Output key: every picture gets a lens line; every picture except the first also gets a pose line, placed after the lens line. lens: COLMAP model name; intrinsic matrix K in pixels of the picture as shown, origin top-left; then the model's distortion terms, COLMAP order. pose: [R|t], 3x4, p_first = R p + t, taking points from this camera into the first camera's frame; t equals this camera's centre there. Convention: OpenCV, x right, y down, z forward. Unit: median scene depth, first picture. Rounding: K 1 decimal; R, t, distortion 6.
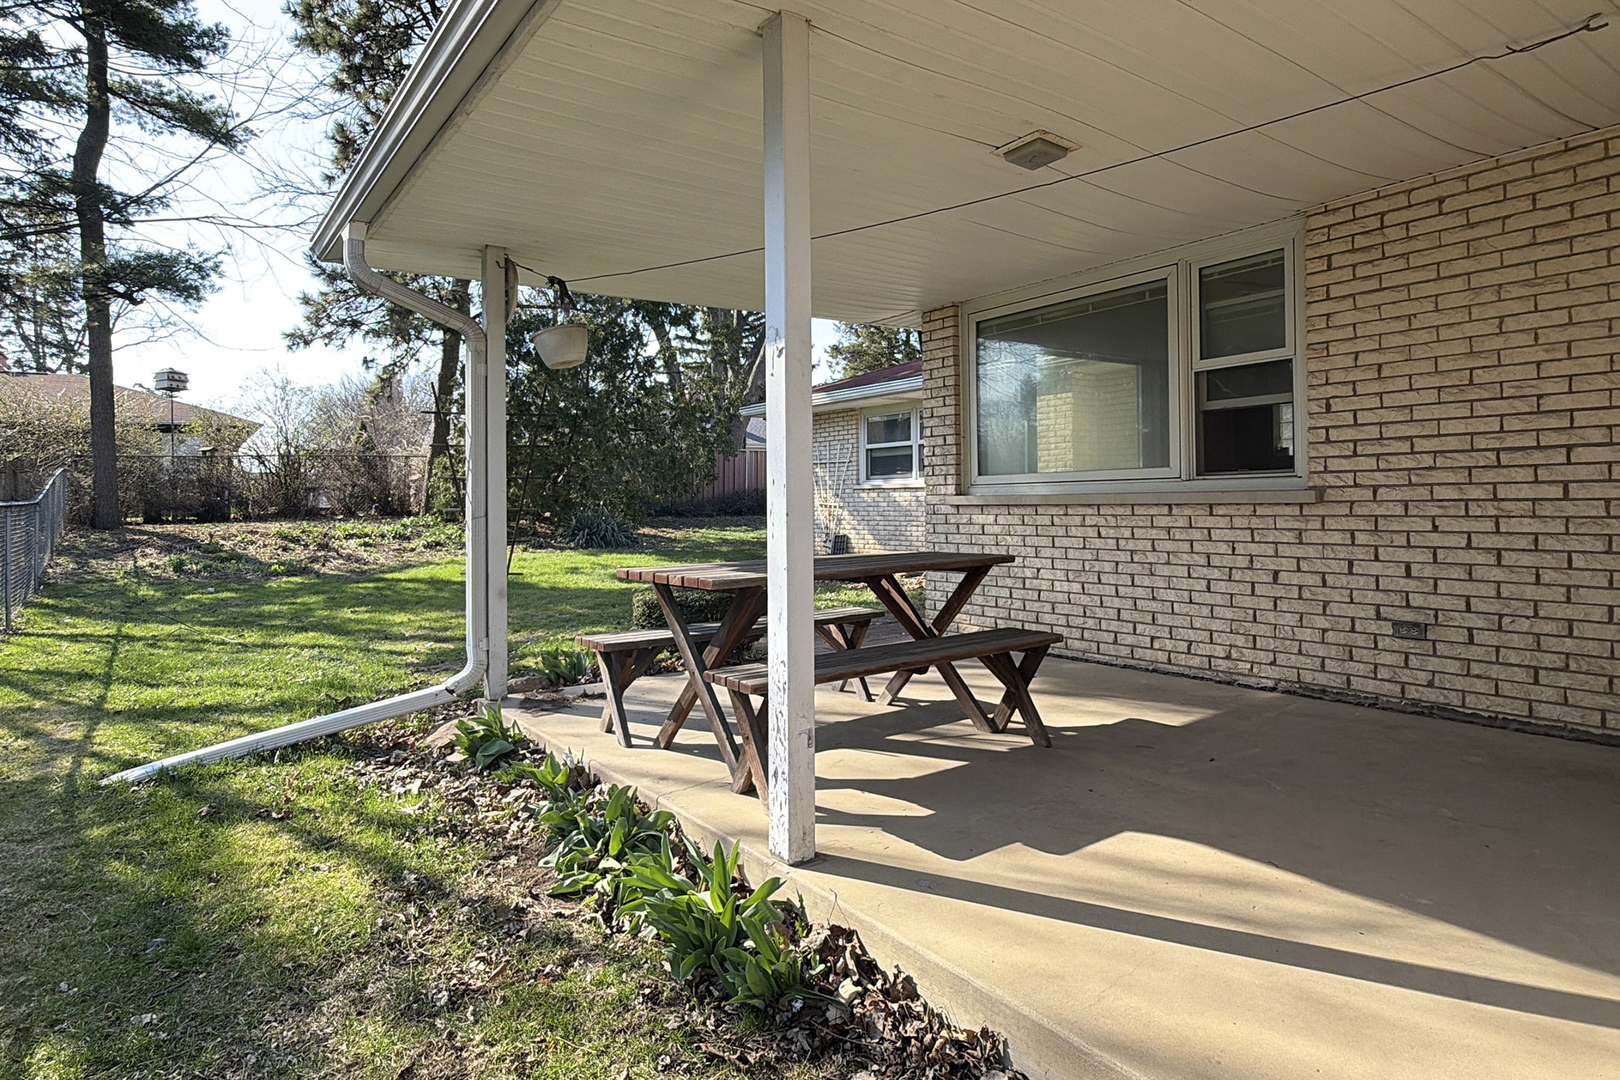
lens RADIAL K [[933.4, 0, 808.2], [0, 933.4, 484.9], [0, 0, 1]] dist [-0.001996, -0.000566]
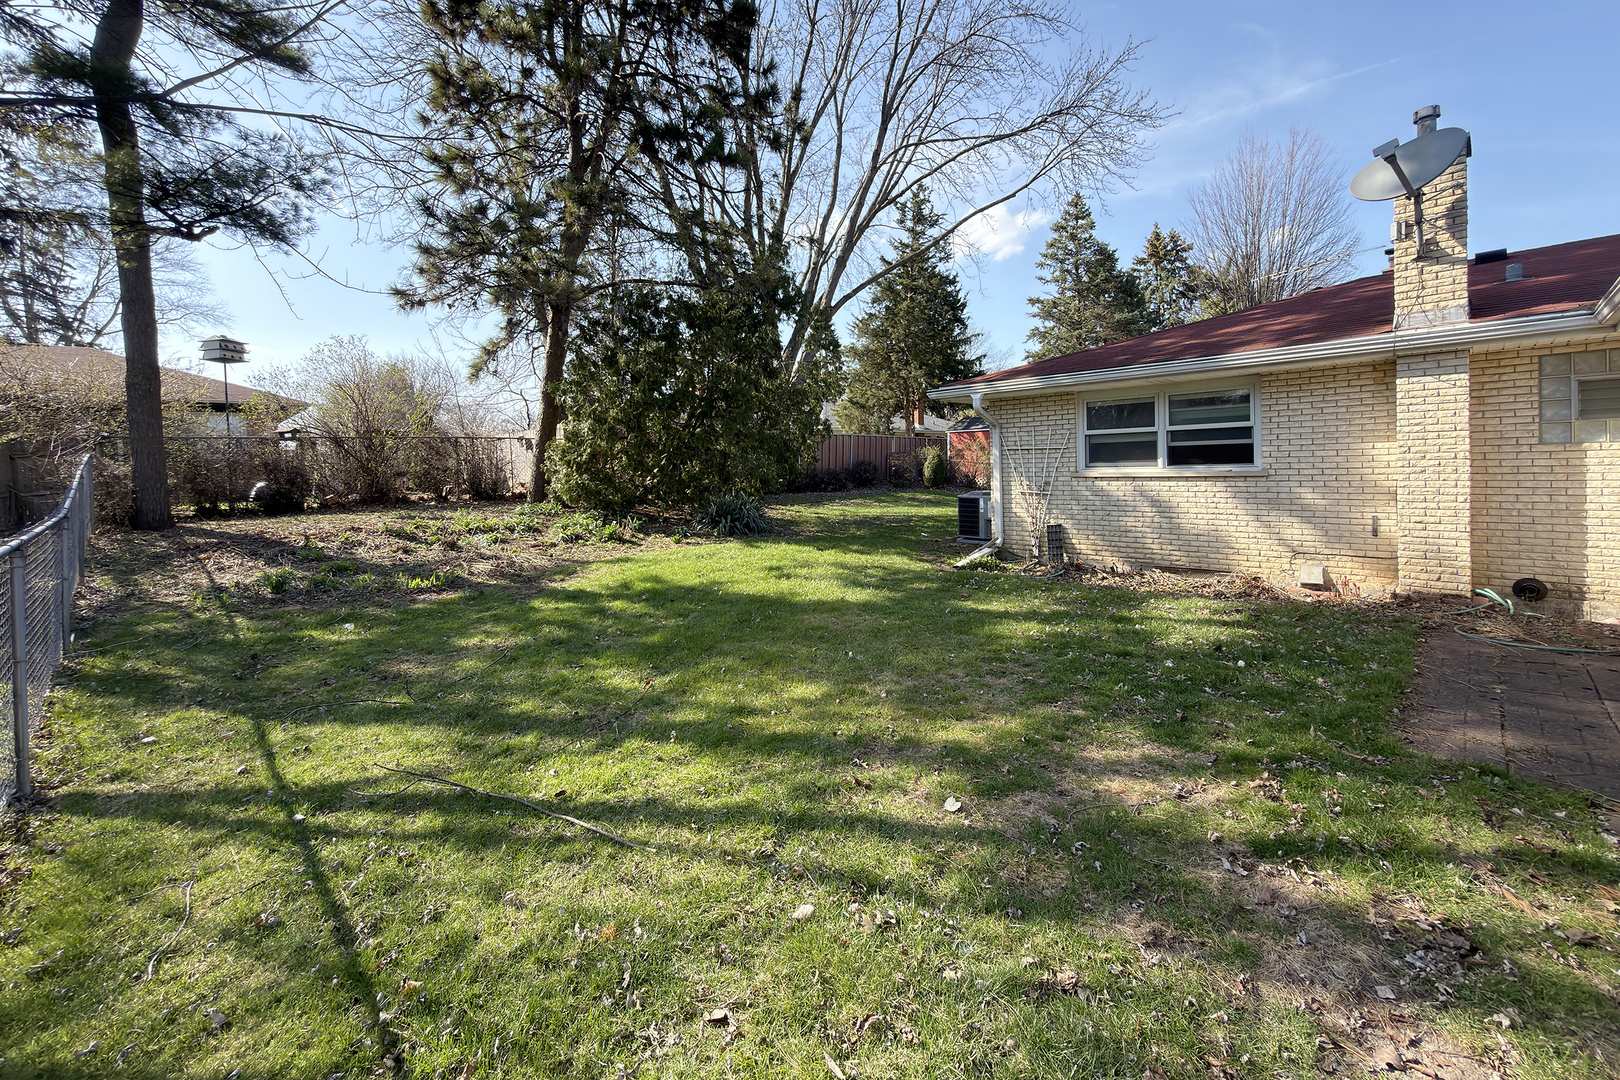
lens RADIAL K [[667.2, 0, 812.4], [0, 667.2, 479.9], [0, 0, 1]] dist [0.000696, 0.000057]
pose [[0.984693, -0.007356, 0.174141, -0.292145], [0.000931, 0.999317, 0.036946, -0.015944], [-0.174294, -0.036218, 0.984027, 0.334740]]
